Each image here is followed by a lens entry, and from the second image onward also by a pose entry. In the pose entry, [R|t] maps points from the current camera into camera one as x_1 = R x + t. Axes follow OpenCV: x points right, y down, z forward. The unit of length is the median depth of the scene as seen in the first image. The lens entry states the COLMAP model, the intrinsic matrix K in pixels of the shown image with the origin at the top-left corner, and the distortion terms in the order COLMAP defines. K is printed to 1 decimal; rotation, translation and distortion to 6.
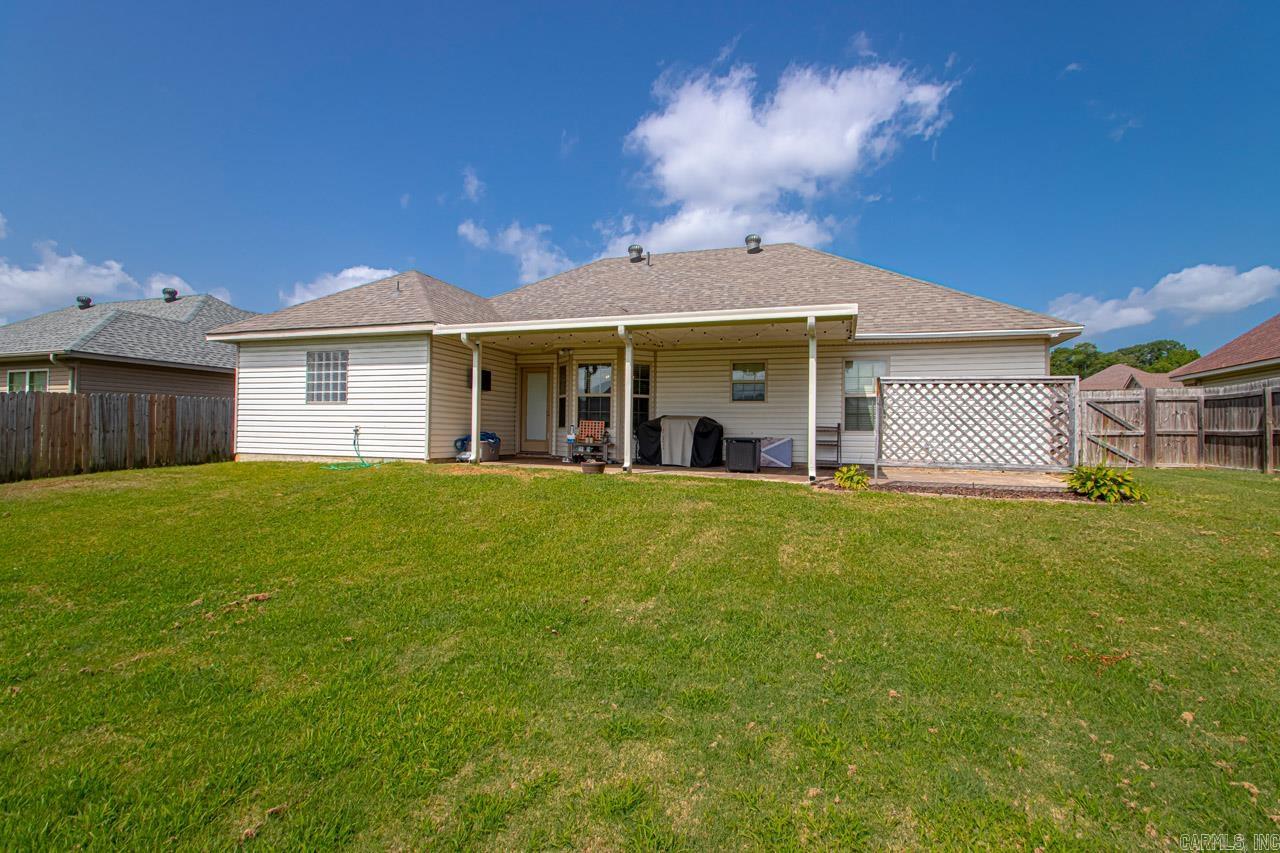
lens RADIAL K [[596.8, 0, 650.3], [0, 596.8, 419.8], [0, 0, 1]] dist [0.021436, -0.020396]
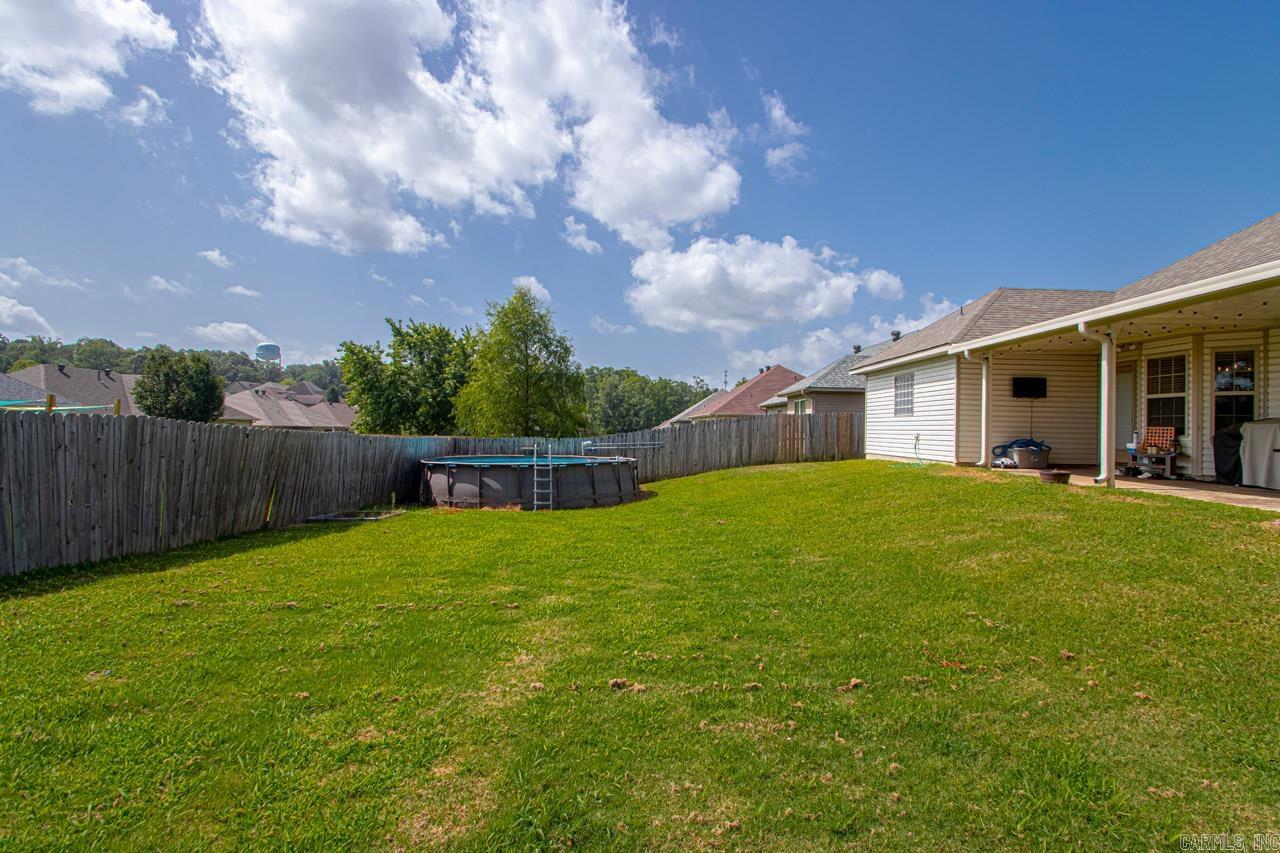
lens RADIAL K [[596.8, 0, 650.3], [0, 596.8, 419.8], [0, 0, 1]] dist [0.021436, -0.020396]
pose [[0.345169, -0.022981, -0.938259, 0.458888], [0.009784, 0.999734, -0.020888, 0.002344], [0.938490, -0.001970, 0.345302, 0.051572]]
